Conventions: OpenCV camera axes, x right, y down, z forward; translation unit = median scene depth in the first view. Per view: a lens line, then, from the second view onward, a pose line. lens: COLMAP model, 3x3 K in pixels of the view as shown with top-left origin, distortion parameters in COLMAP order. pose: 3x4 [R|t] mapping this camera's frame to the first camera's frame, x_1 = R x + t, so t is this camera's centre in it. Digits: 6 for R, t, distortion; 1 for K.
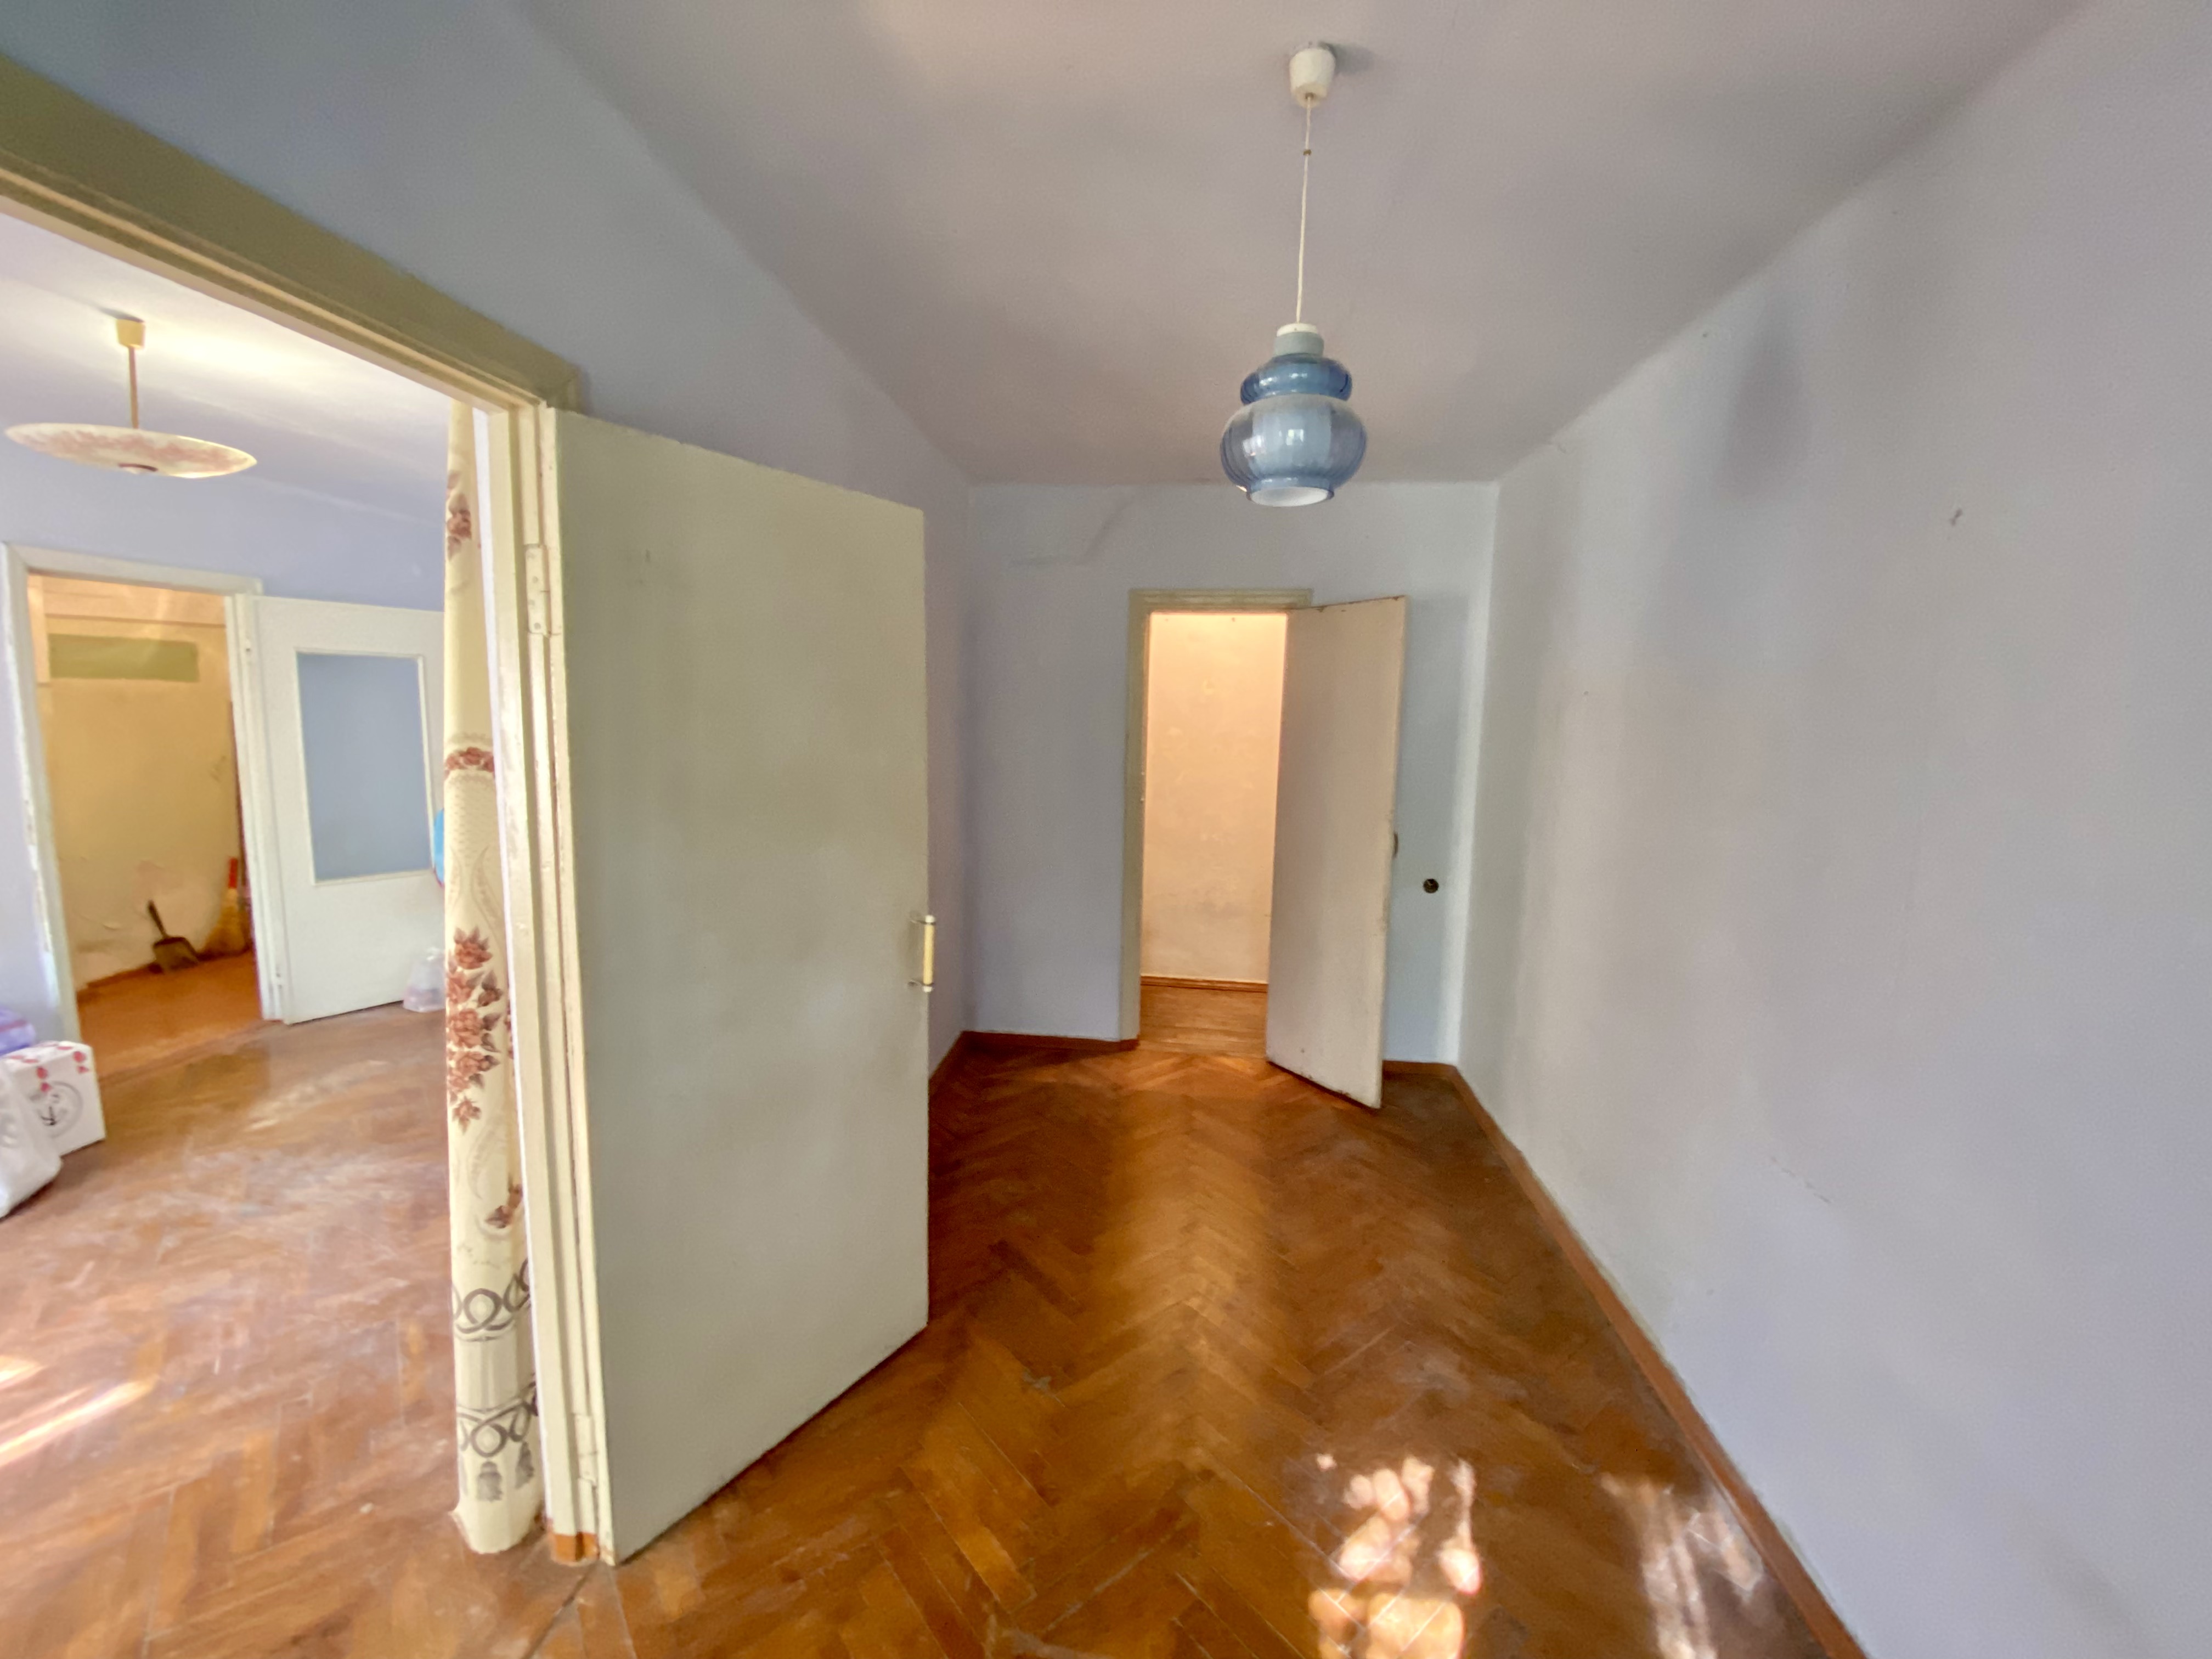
lens RADIAL K [[916.6, 0, 1103.6], [0, 916.6, 809.6], [0, 0, 1]] dist [-0.004886, -0.003247]
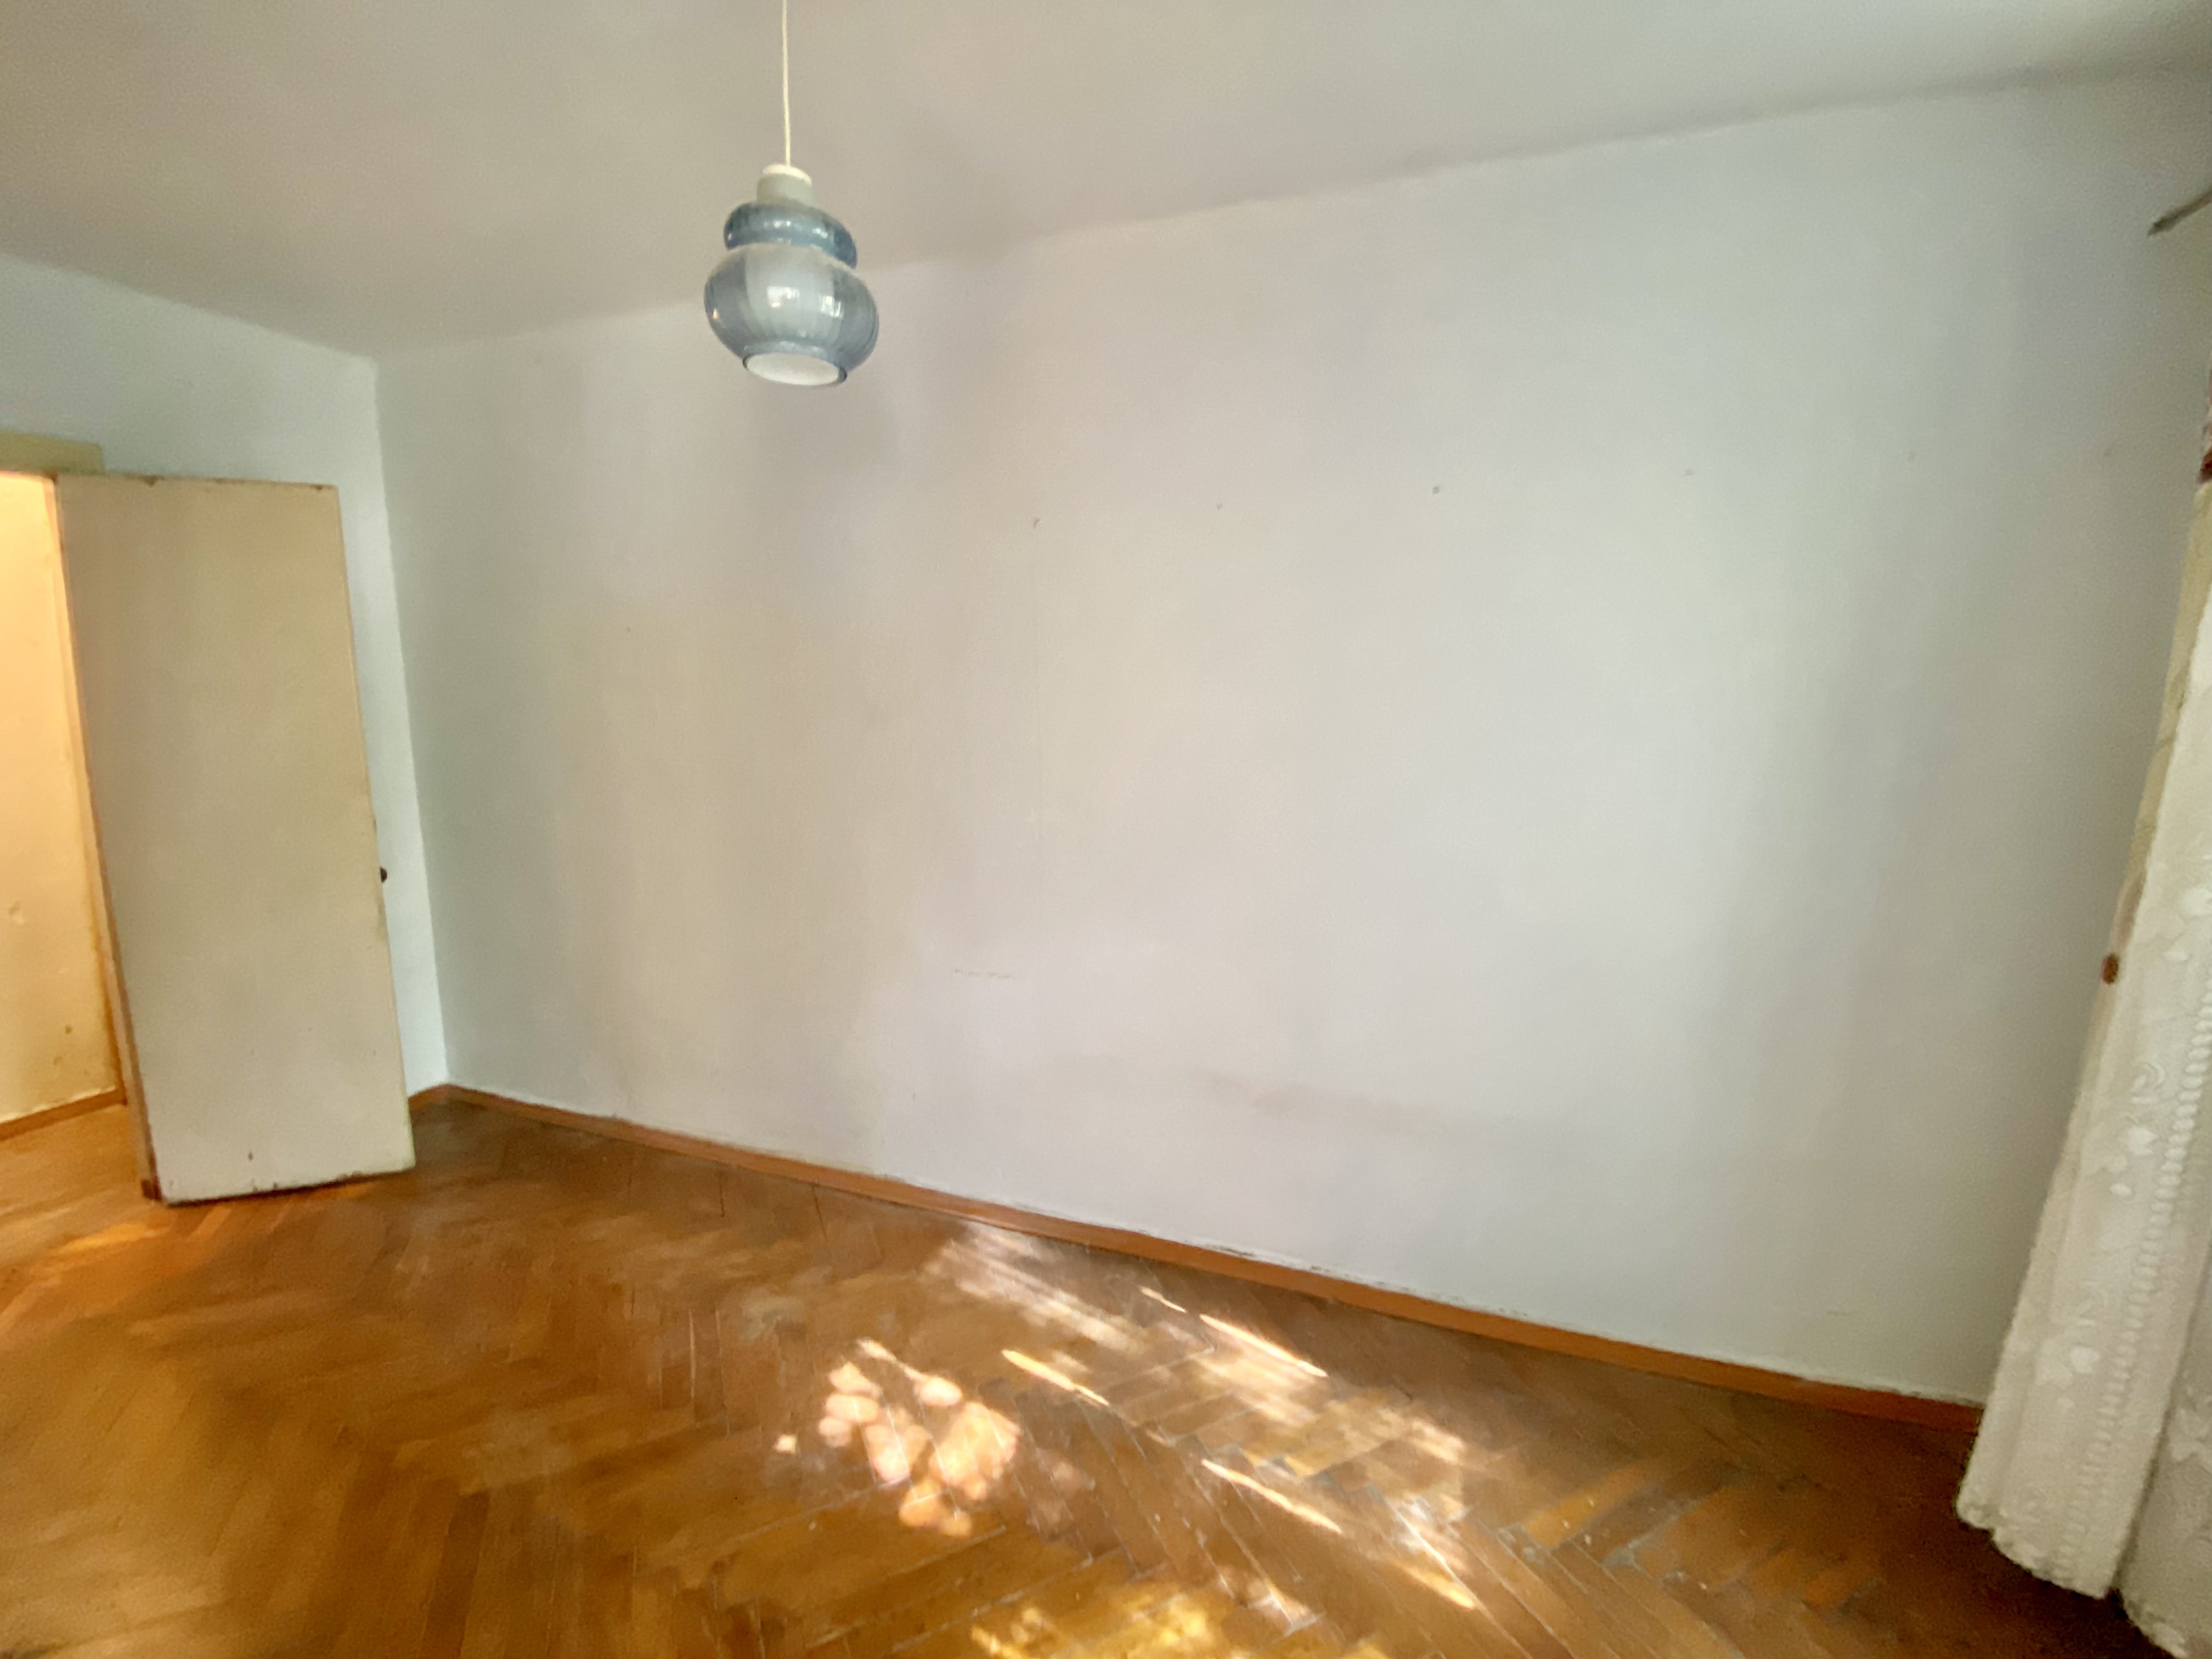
lens RADIAL K [[916.6, 0, 1109.9], [0, 916.6, 830.6], [0, 0, 1]] dist [-0.004886, -0.003247]
pose [[0.225049, -0.170560, 0.959303, -0.484092], [0.108147, 0.982848, 0.149376, -0.006926], [-0.968327, 0.070129, 0.239635, 0.420809]]
